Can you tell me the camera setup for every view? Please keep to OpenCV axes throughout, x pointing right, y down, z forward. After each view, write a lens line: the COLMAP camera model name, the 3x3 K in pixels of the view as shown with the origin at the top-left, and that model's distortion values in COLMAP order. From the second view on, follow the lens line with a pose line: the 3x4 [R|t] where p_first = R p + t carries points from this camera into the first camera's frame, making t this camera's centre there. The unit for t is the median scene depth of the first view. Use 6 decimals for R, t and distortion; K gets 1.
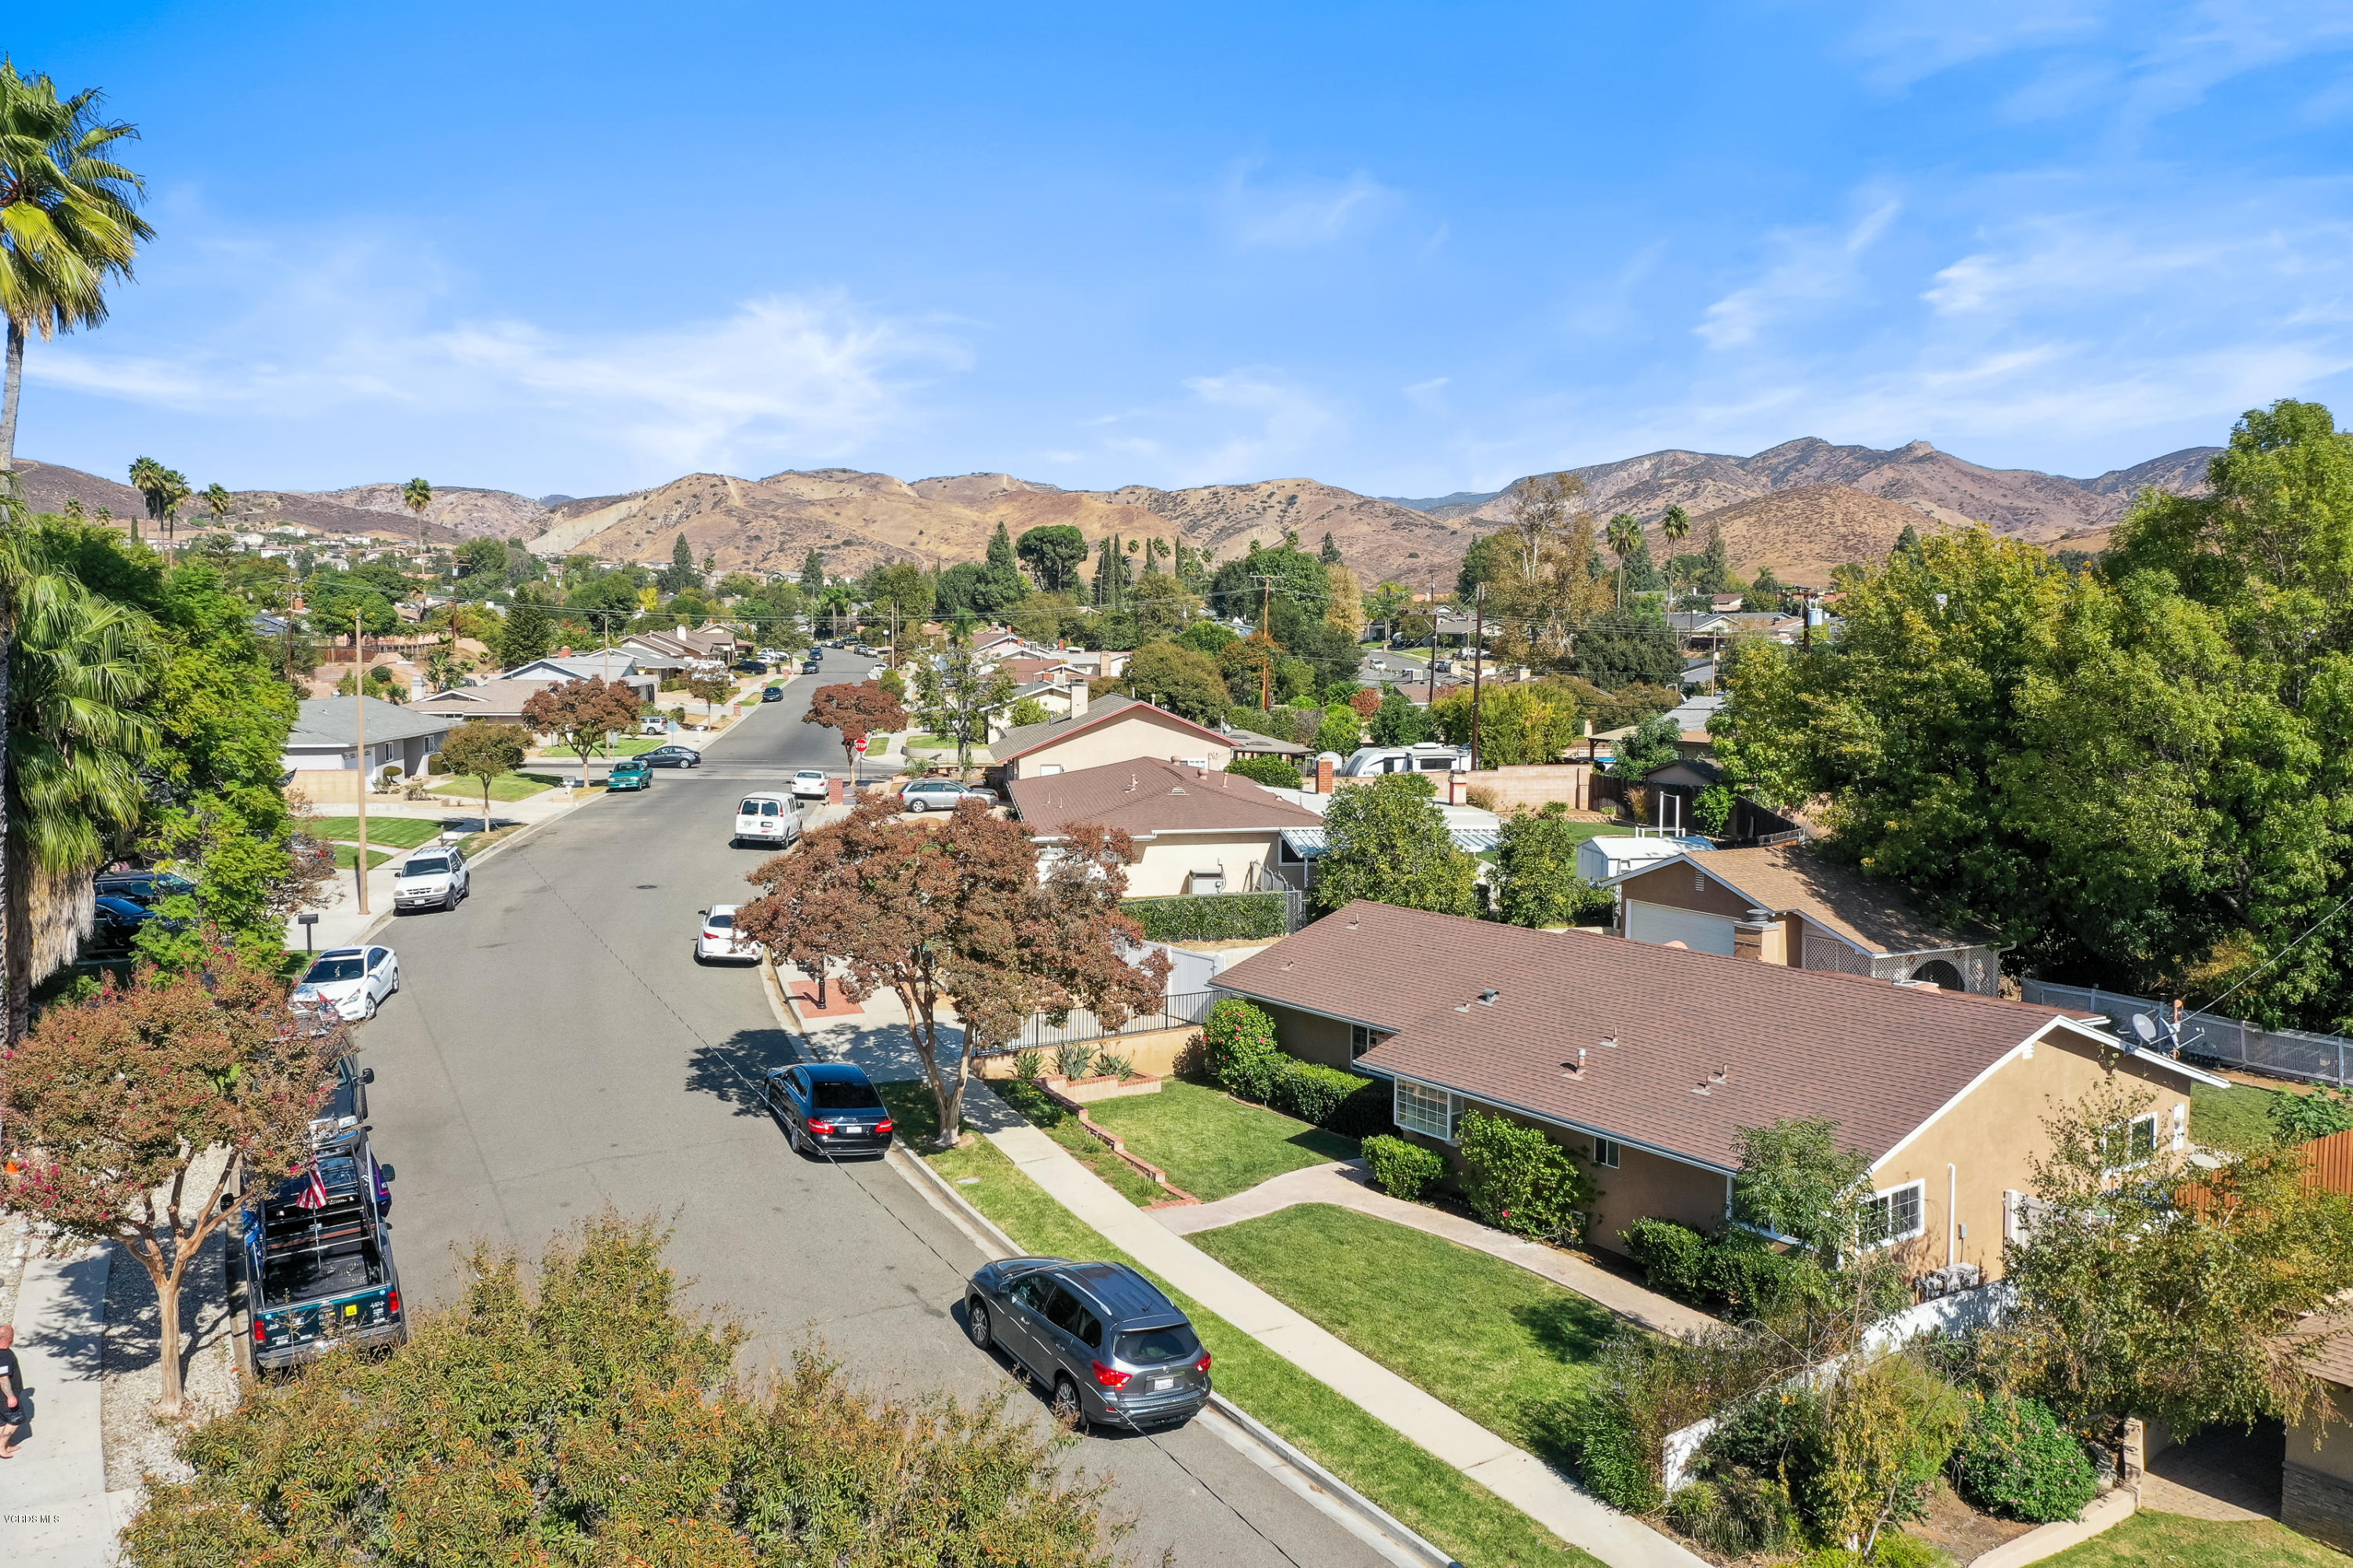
lens RADIAL K [[1893.1, 0, 1176.5], [0, 1893.1, 784.0], [0, 0, 1]] dist [0.010347, 0.009322]
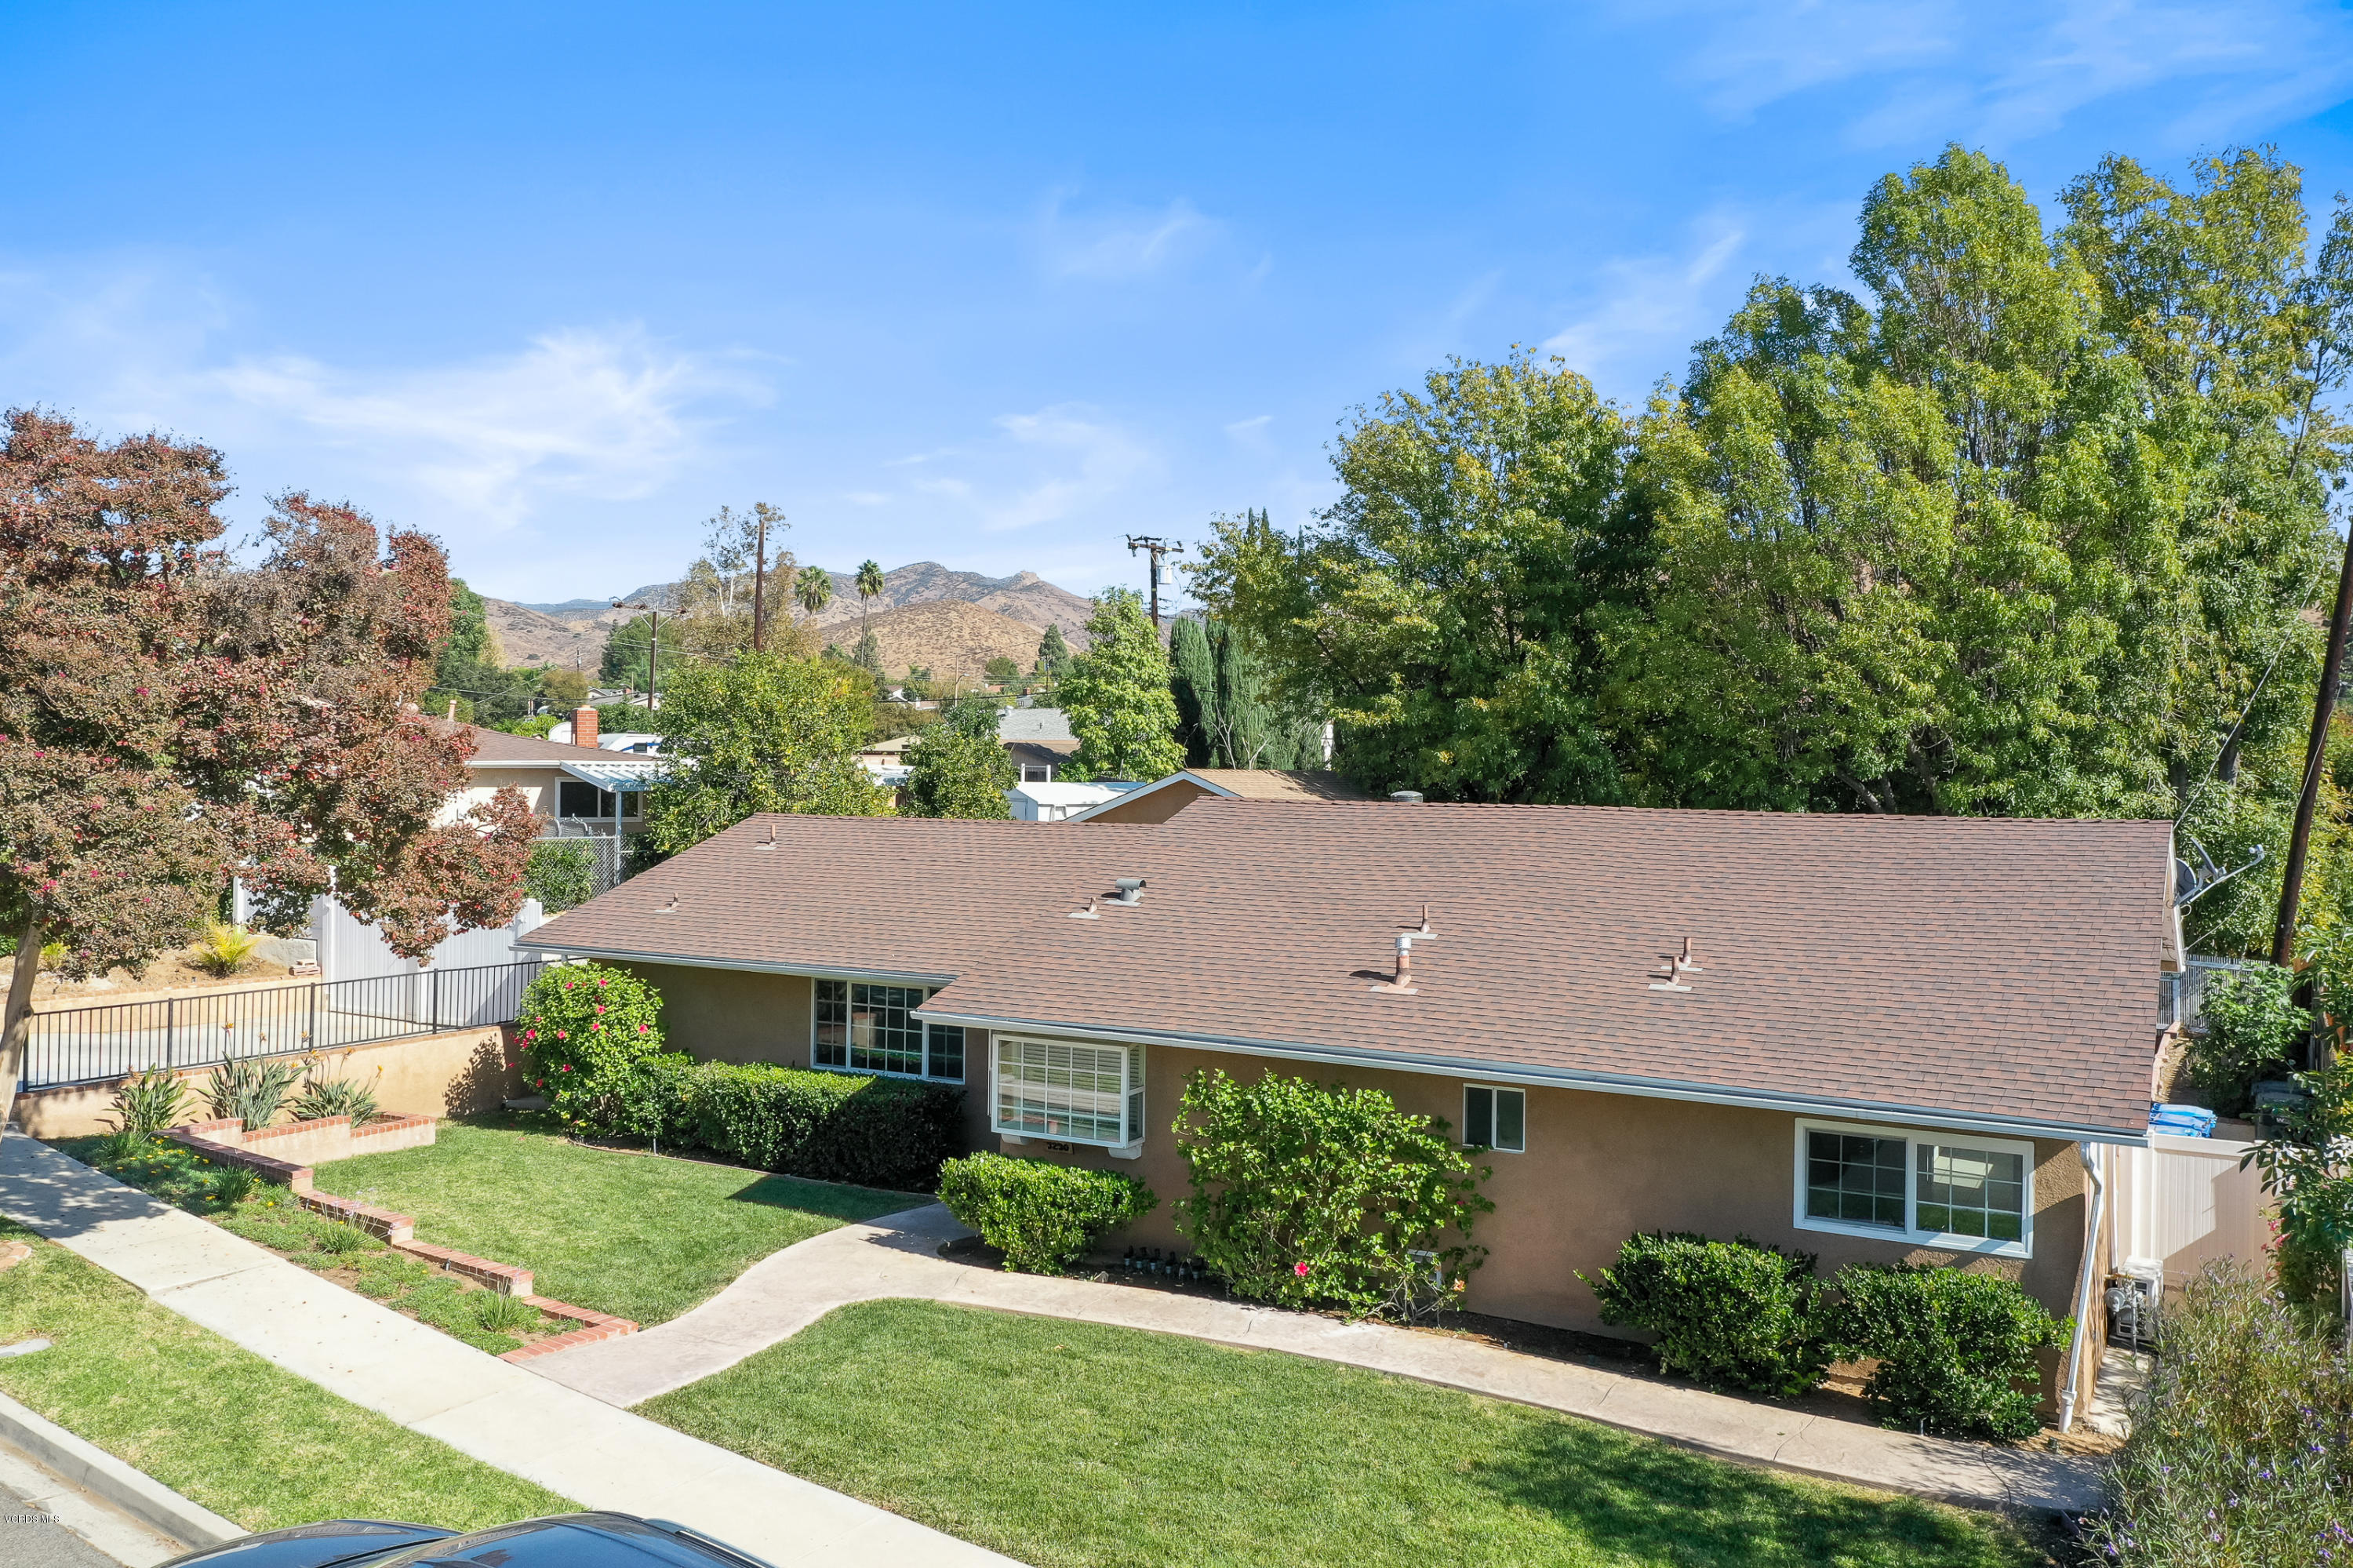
lens RADIAL K [[1893.1, 0, 1176.5], [0, 1893.1, 784.0], [0, 0, 1]] dist [0.010347, 0.009322]
pose [[0.897186, 0.005697, 0.441615, -0.064917], [0.023062, 0.997948, -0.059727, 0.114262], [-0.441049, 0.063770, 0.895214, 0.499499]]
